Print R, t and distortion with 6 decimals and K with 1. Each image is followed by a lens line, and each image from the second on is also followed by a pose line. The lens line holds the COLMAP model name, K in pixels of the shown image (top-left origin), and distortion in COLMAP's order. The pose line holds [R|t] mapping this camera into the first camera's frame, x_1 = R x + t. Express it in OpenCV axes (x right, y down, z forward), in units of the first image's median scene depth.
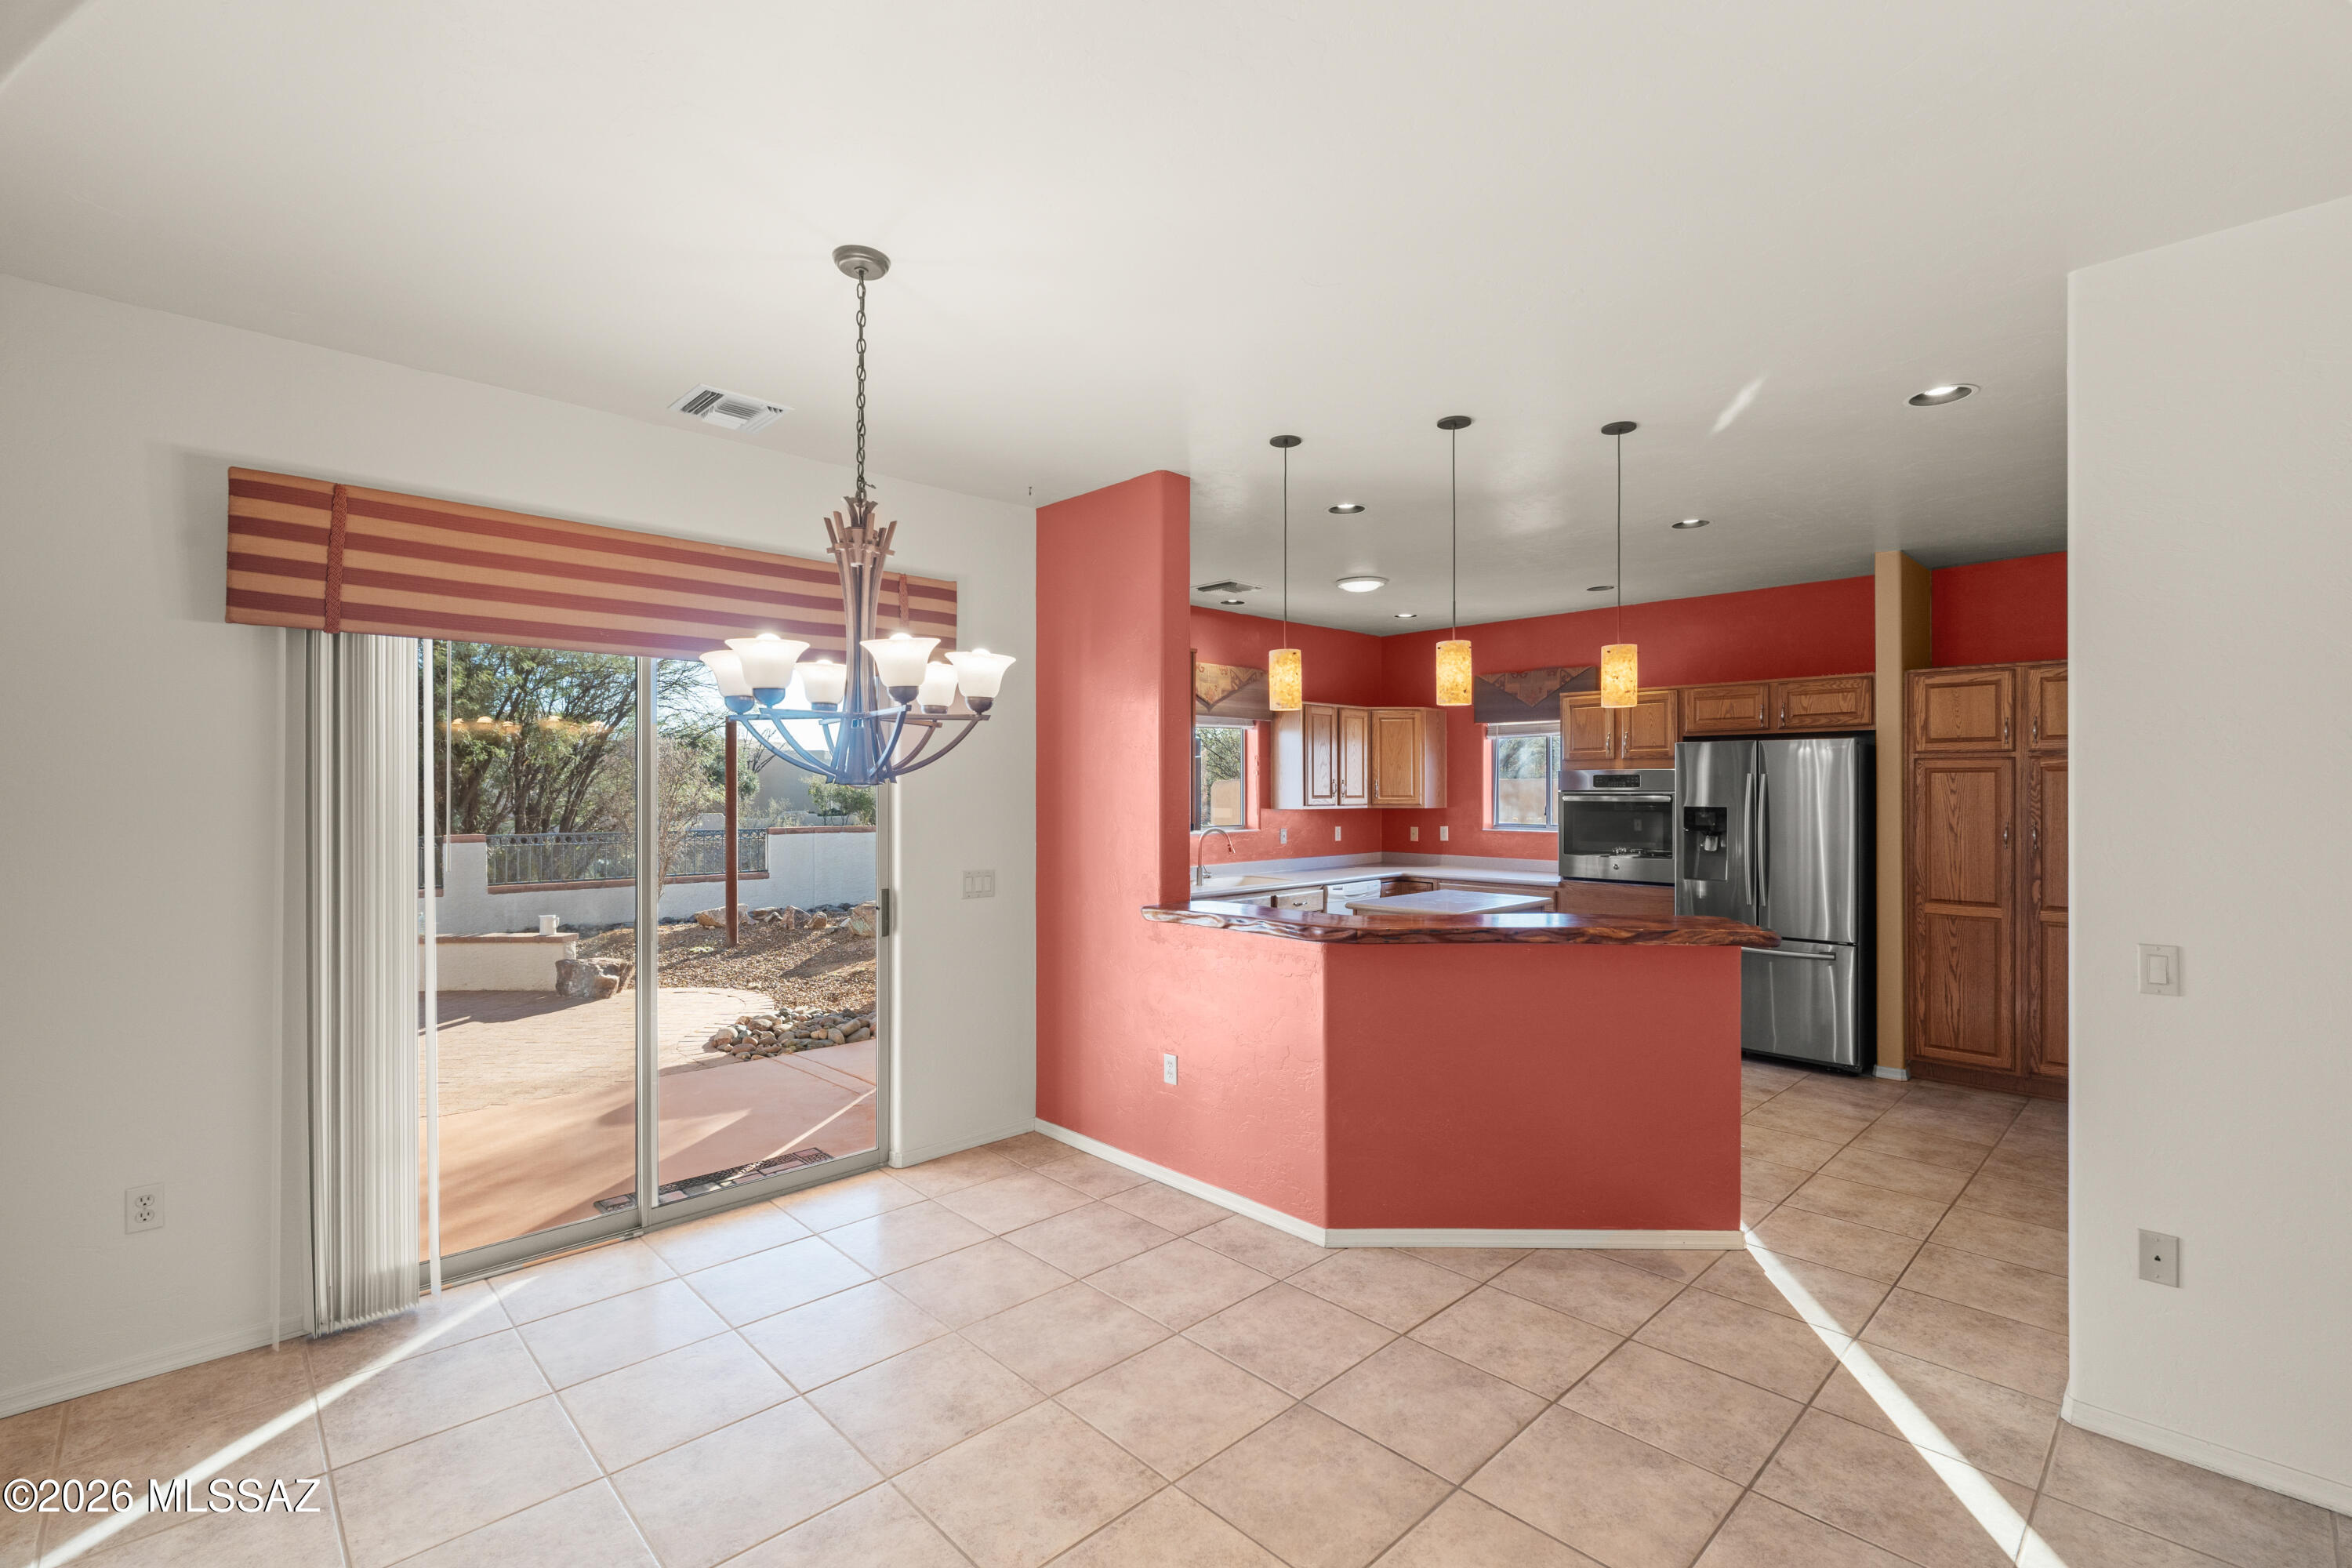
lens RADIAL K [[1034.9, 0, 1178.6], [0, 1034.9, 795.4], [0, 0, 1]] dist [-0.008225, 0.001508]
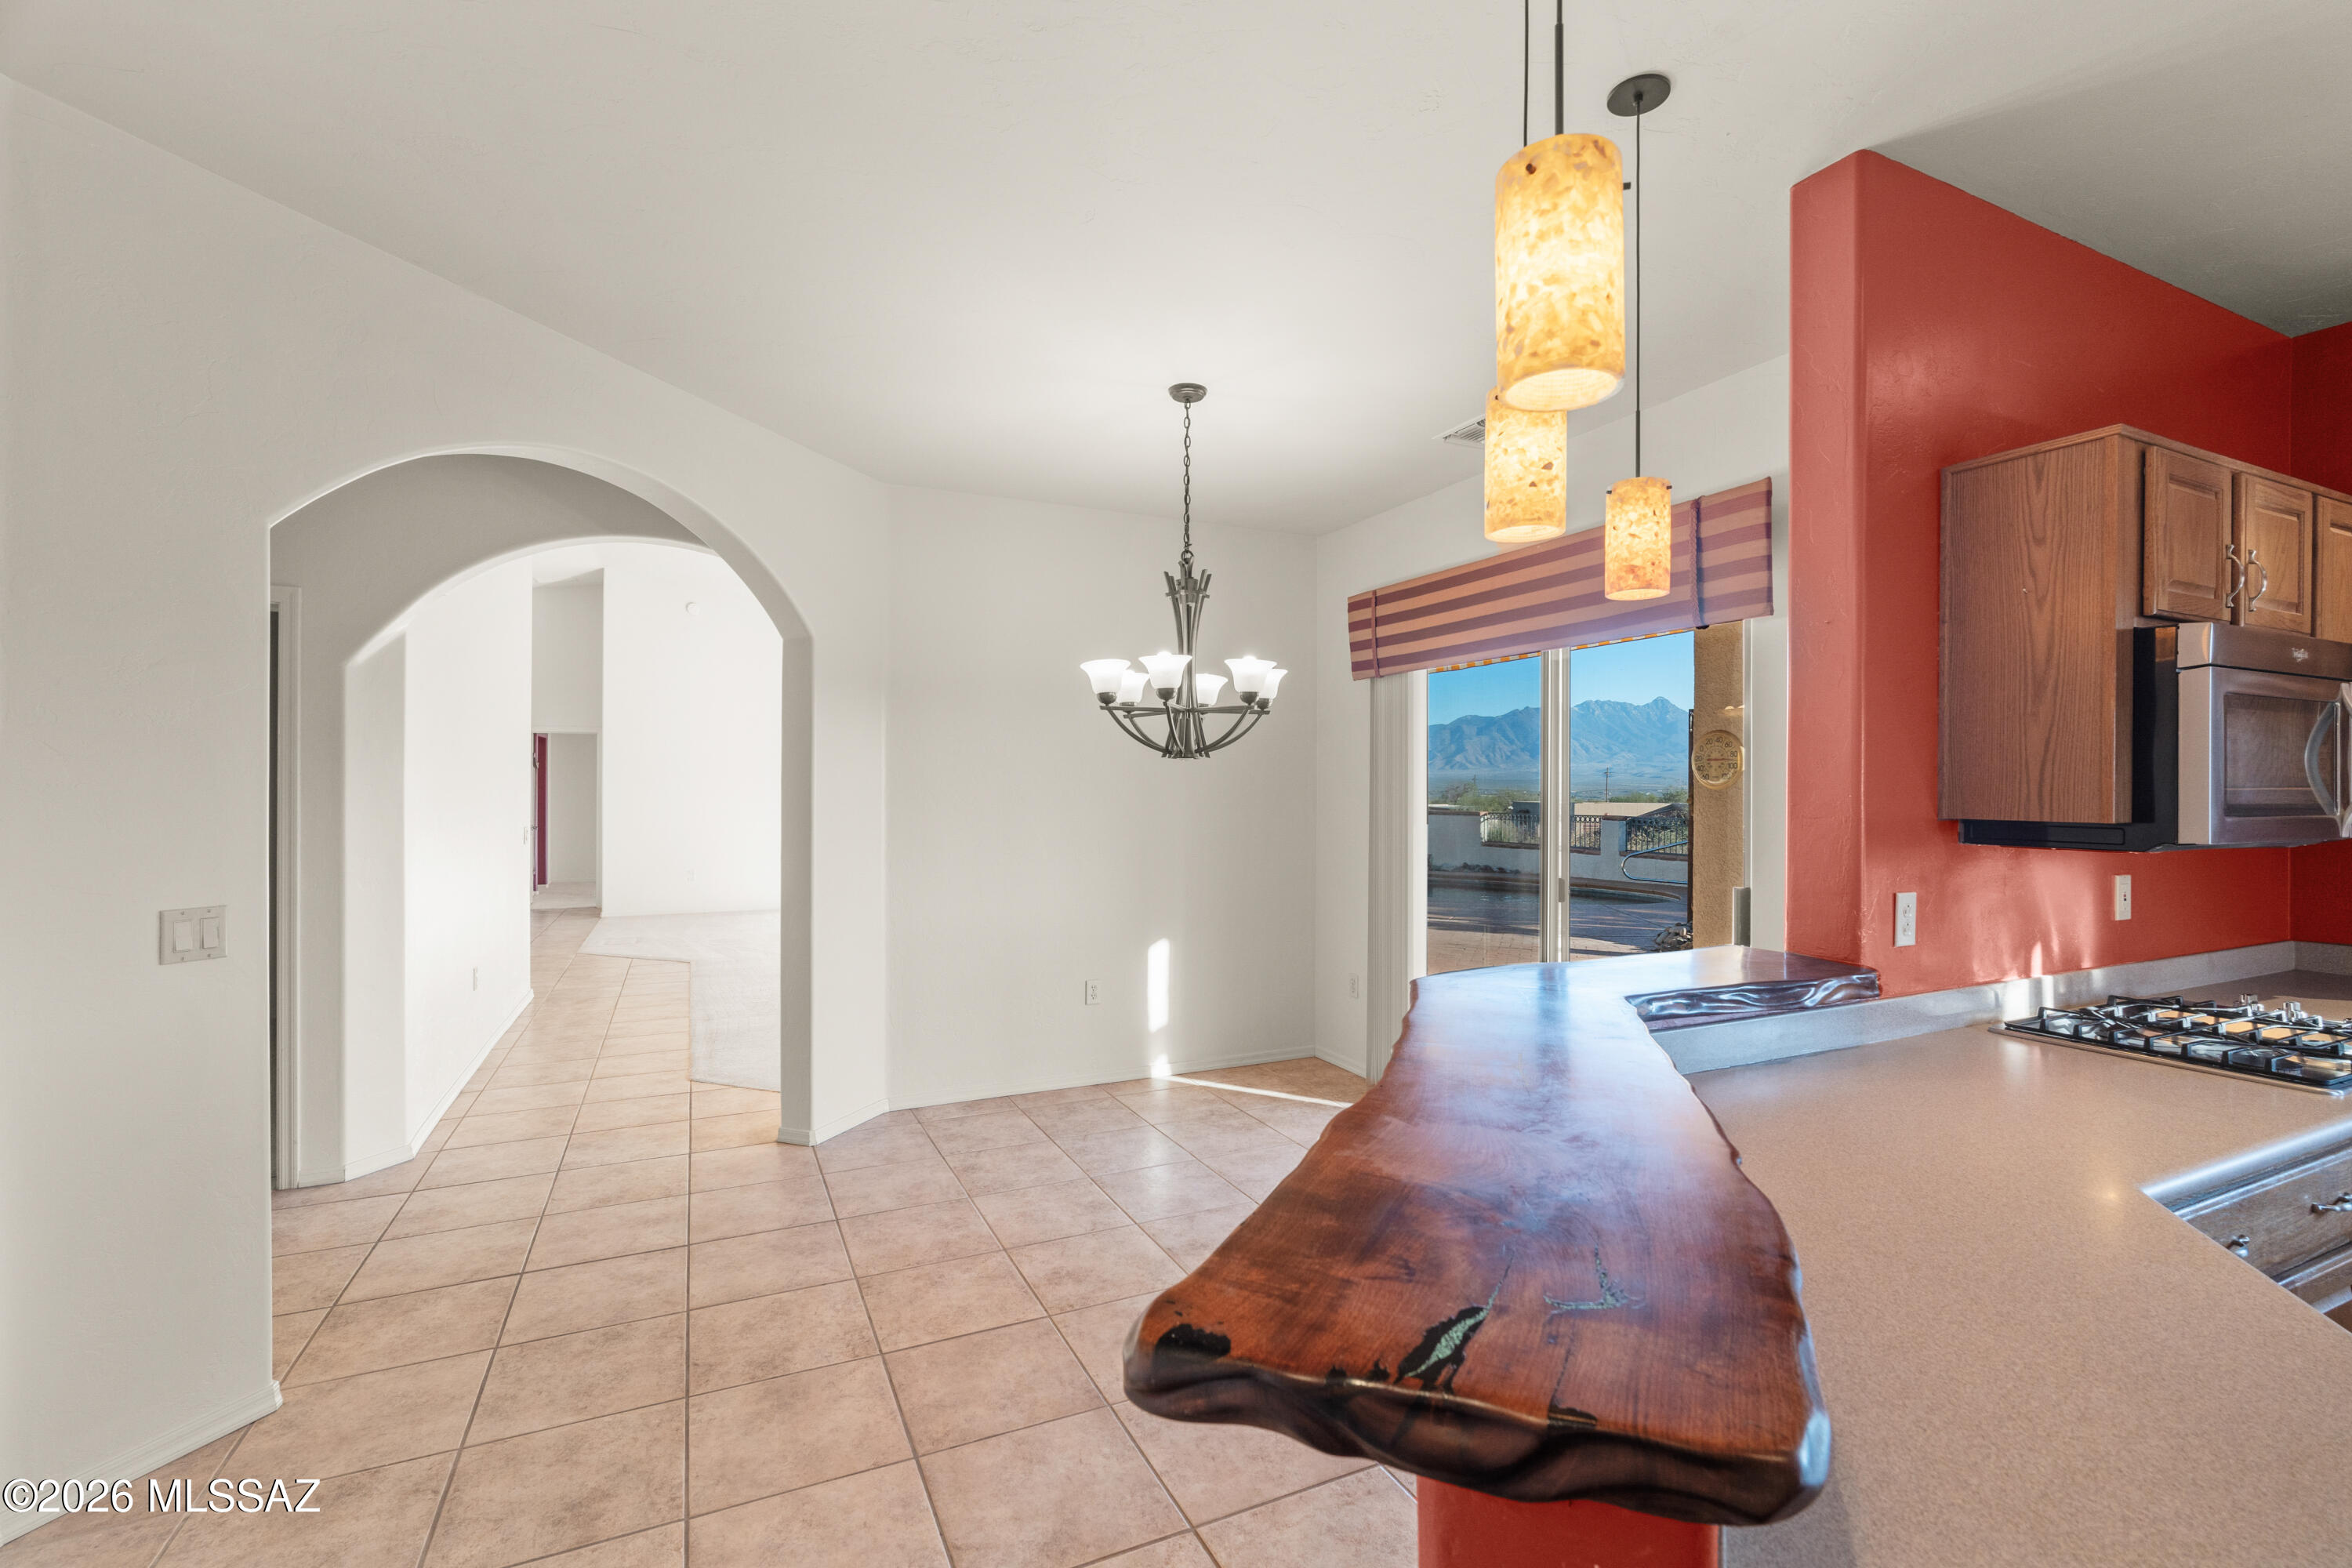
lens RADIAL K [[1034.9, 0, 1183.4], [0, 1034.9, 782.3], [0, 0, 1]] dist [-0.008225, 0.001508]
pose [[-0.324144, -0.002549, -0.946004, 0.963770], [-0.005911, 0.999982, -0.000669, 0.020065], [0.945989, 0.005375, -0.324154, 1.336303]]
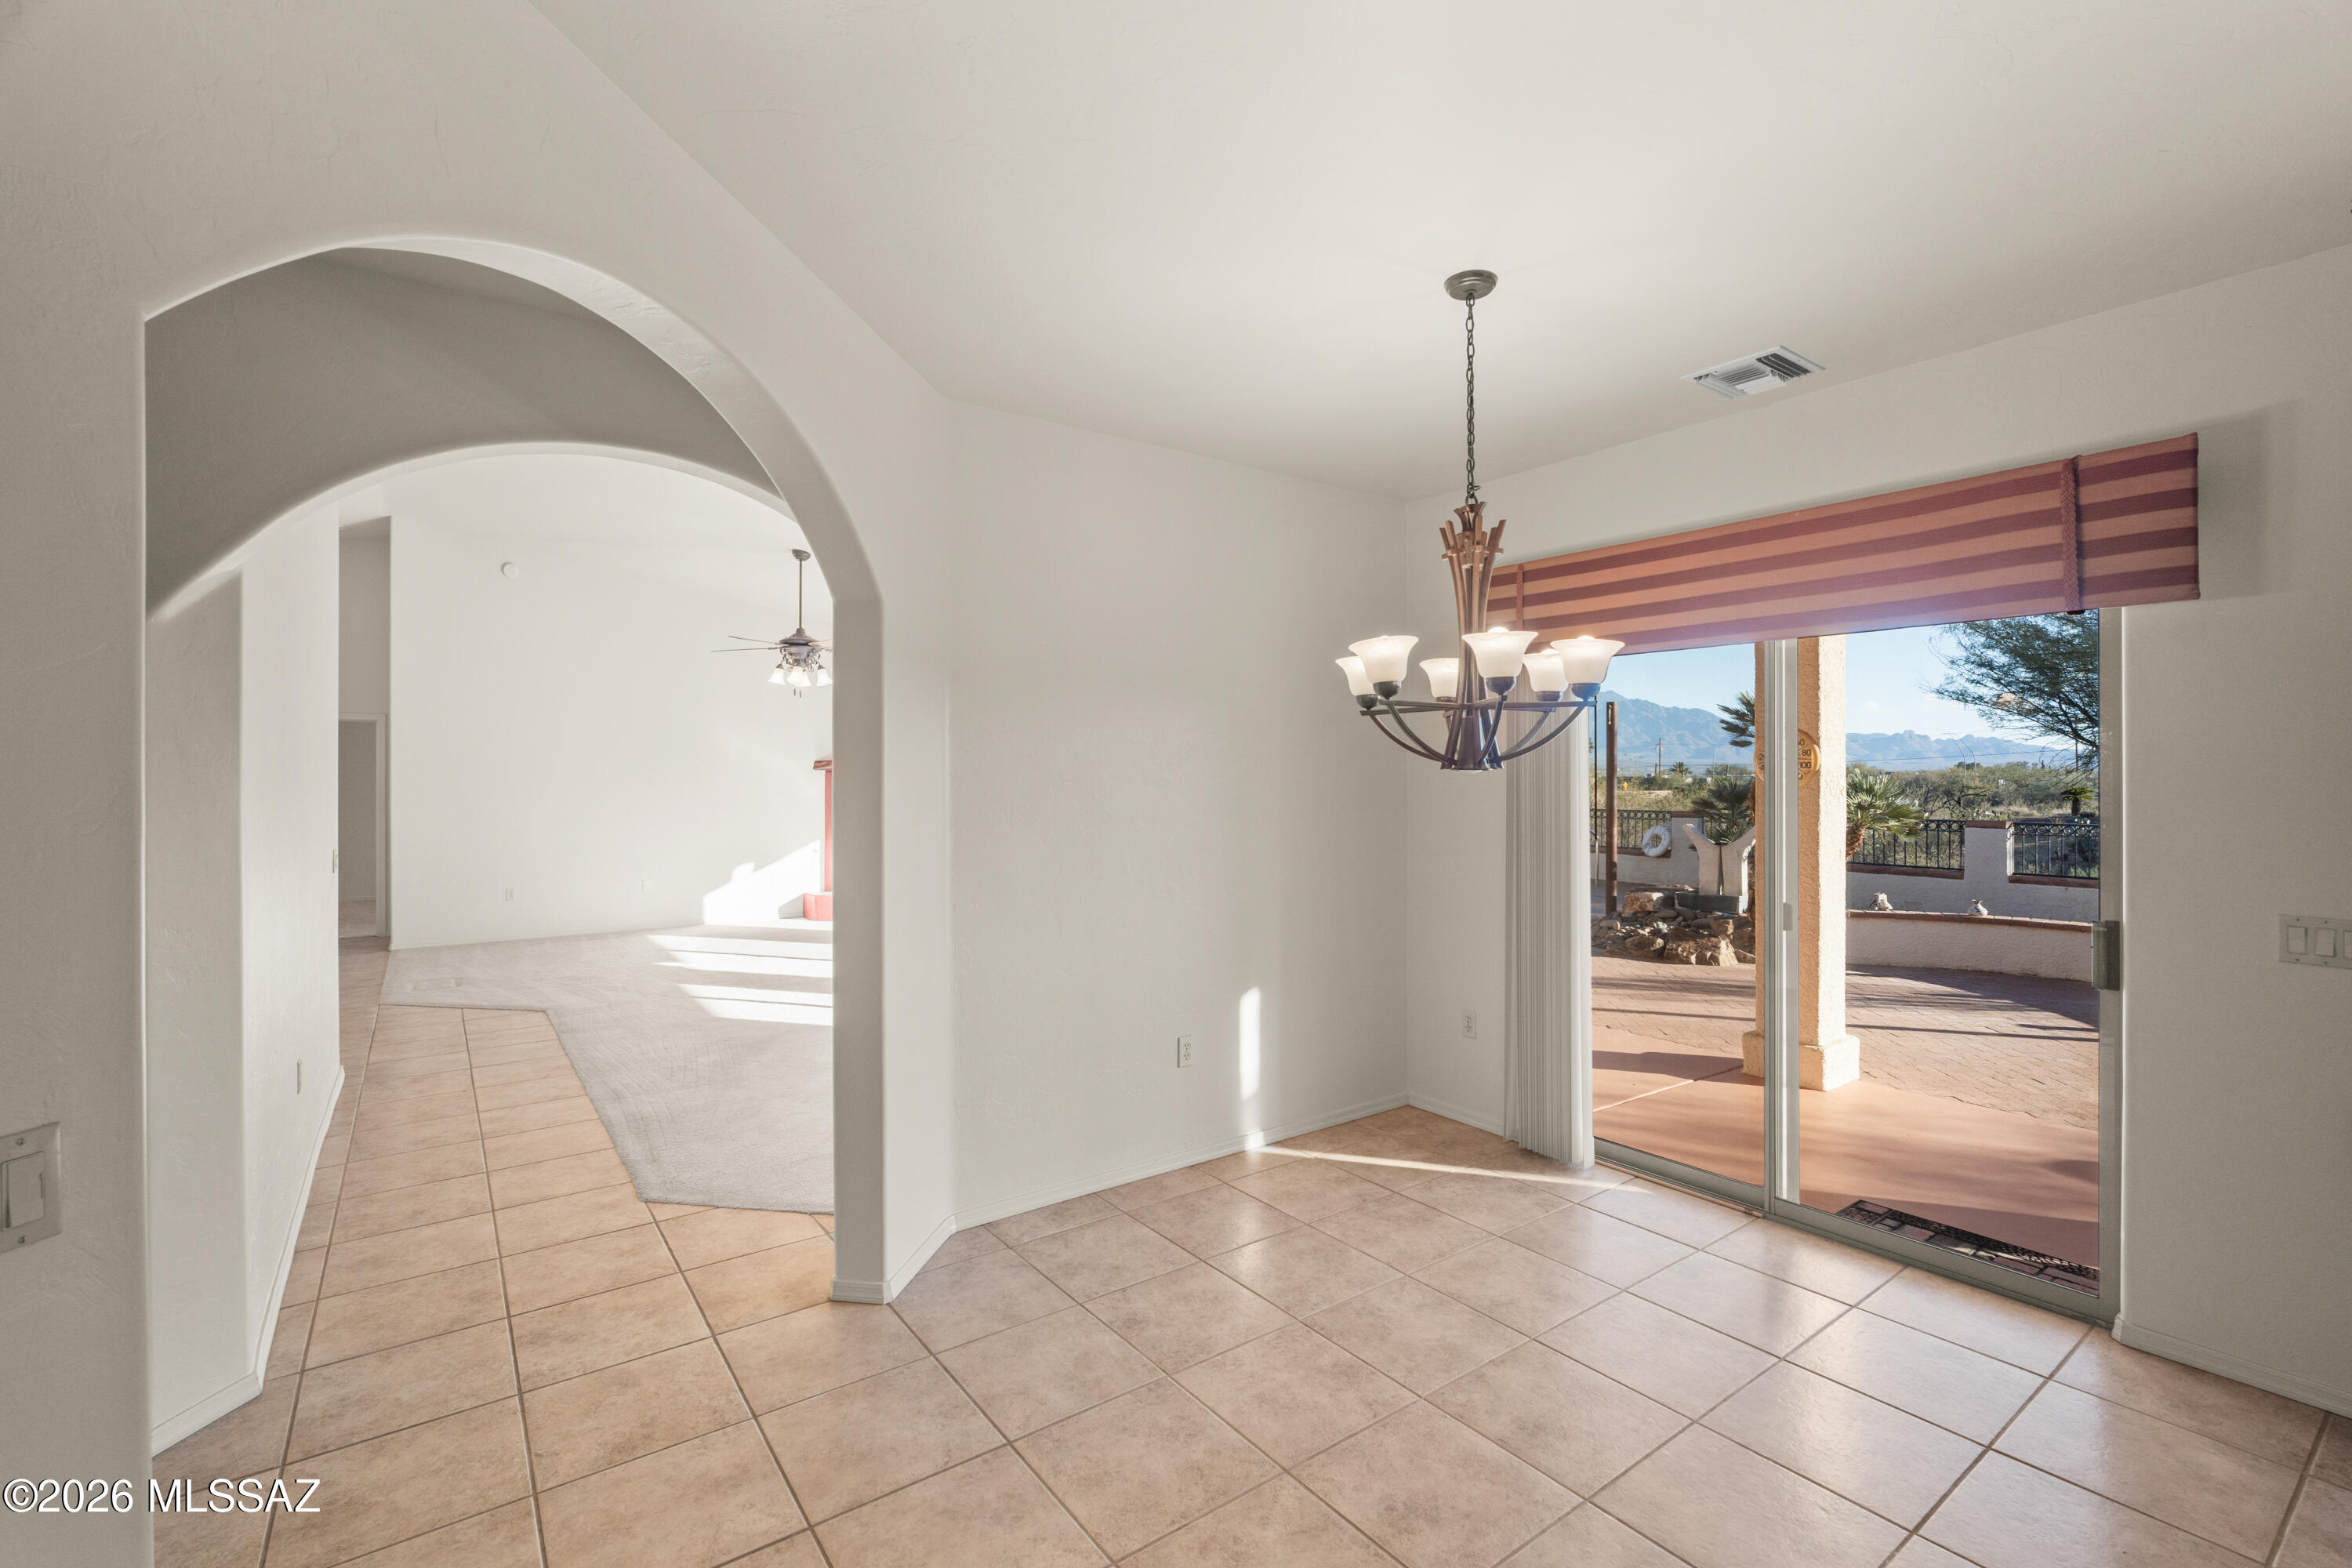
lens RADIAL K [[1034.9, 0, 1182.6], [0, 1034.9, 770.1], [0, 0, 1]] dist [-0.008225, 0.001508]
pose [[-0.138291, -0.001736, -0.990390, 0.737841], [-0.002170, 0.999997, -0.001450, -0.008842], [0.990389, 0.001949, -0.138294, 0.774230]]
